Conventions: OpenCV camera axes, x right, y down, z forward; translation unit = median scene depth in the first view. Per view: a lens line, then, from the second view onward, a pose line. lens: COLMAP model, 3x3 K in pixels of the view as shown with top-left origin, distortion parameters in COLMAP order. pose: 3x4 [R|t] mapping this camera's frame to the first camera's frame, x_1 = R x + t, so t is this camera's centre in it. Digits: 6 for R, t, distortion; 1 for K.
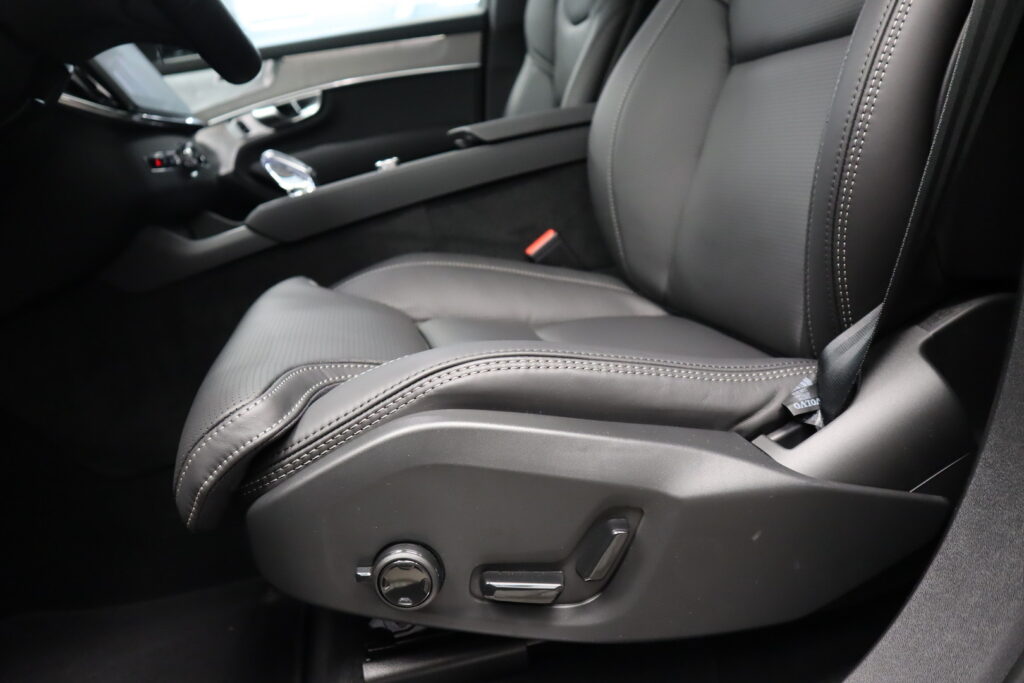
lens RADIAL K [[708.2, 0, 534.1], [0, 708.2, 341.6], [0, 0, 1]] dist [-0.129663, 0.070378]
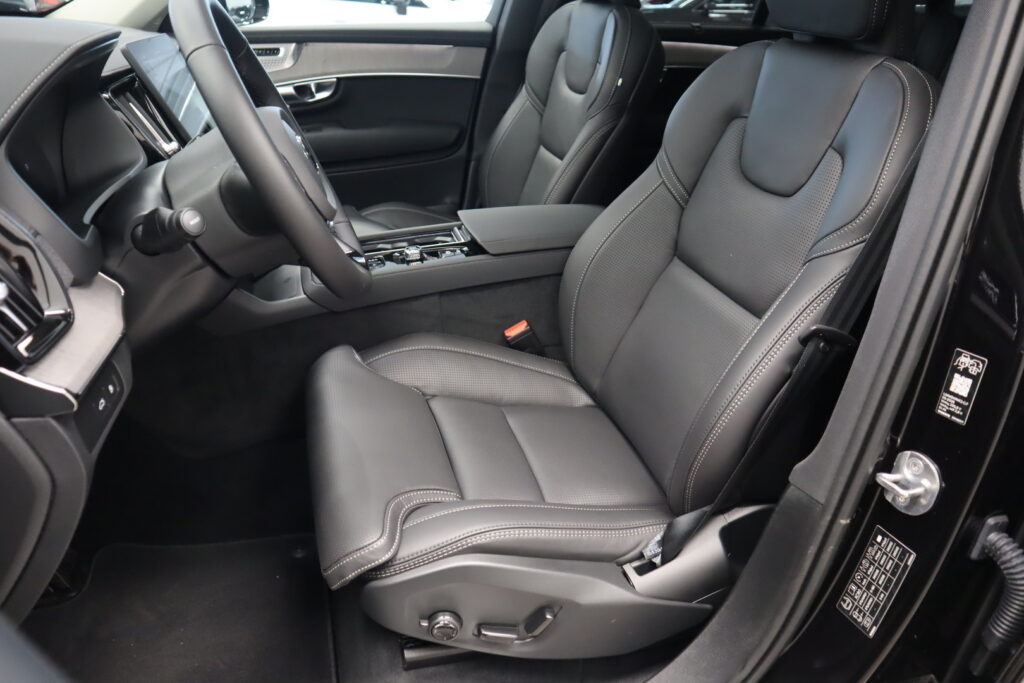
lens RADIAL K [[708.2, 0, 534.1], [0, 708.2, 341.6], [0, 0, 1]] dist [-0.129663, 0.070378]
pose [[0.976042, 0.162376, 0.144828, -0.299987], [-0.188967, 0.962566, 0.194314, -0.770432], [-0.107855, -0.217027, 0.970189, -0.695082]]
